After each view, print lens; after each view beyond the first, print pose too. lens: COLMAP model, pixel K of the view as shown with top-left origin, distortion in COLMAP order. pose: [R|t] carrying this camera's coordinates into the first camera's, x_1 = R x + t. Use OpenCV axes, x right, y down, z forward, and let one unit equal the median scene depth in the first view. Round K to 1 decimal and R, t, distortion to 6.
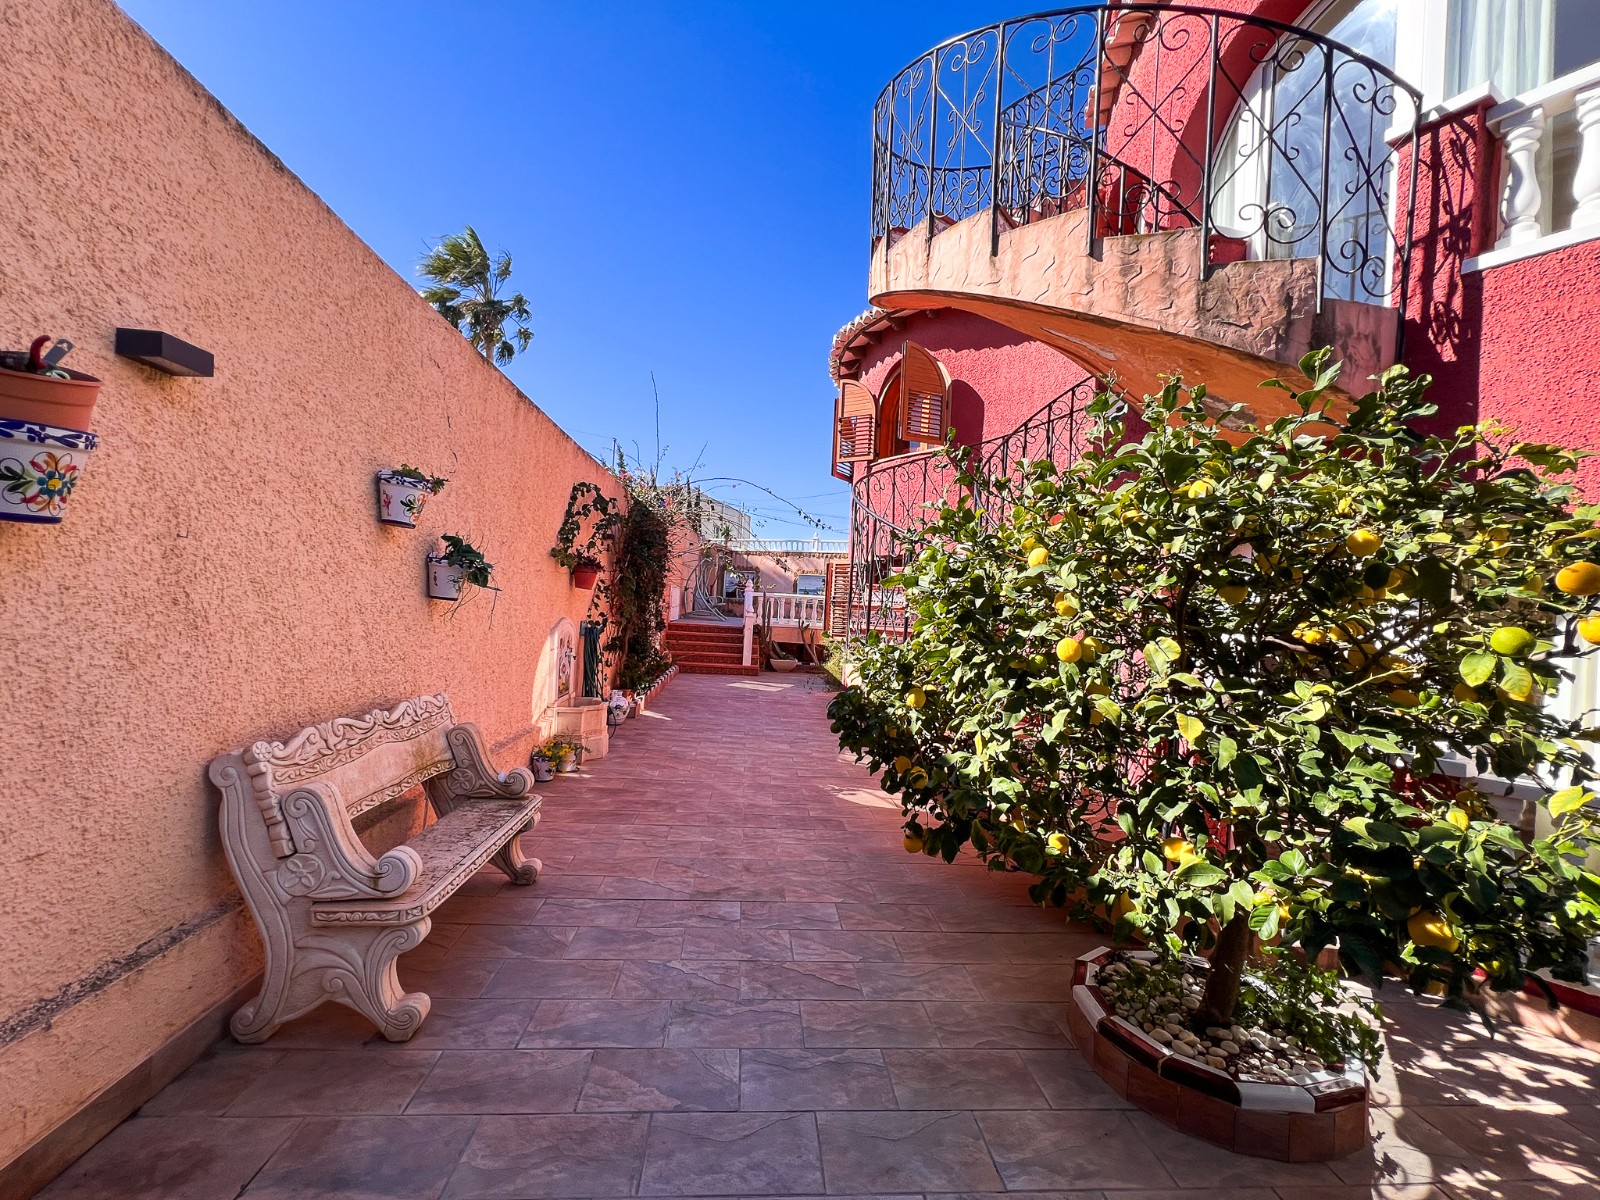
lens RADIAL K [[640.9, 0, 800.0], [0, 640.9, 600.0], [0, 0, 1]] dist [0.000102, -0.000001]
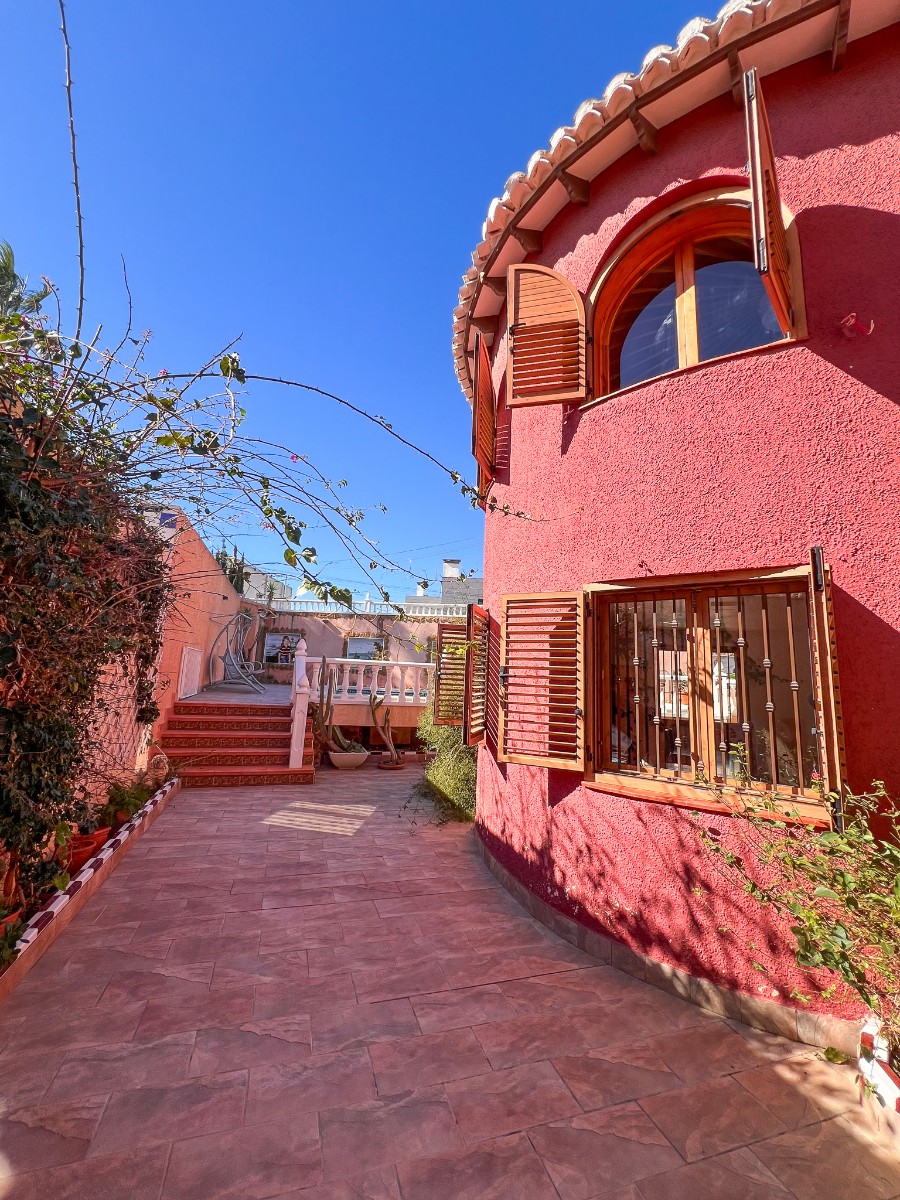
lens RADIAL K [[480.3, 0, 450.0], [0, 480.3, 600.0], [0, 0, 1]] dist [-0.000057, -0.000067]
pose [[0.968933, 0.026949, 0.245851, -0.052781], [0.004453, 0.991984, -0.126285, -0.006717], [-0.247284, 0.123456, 0.961046, 0.437120]]
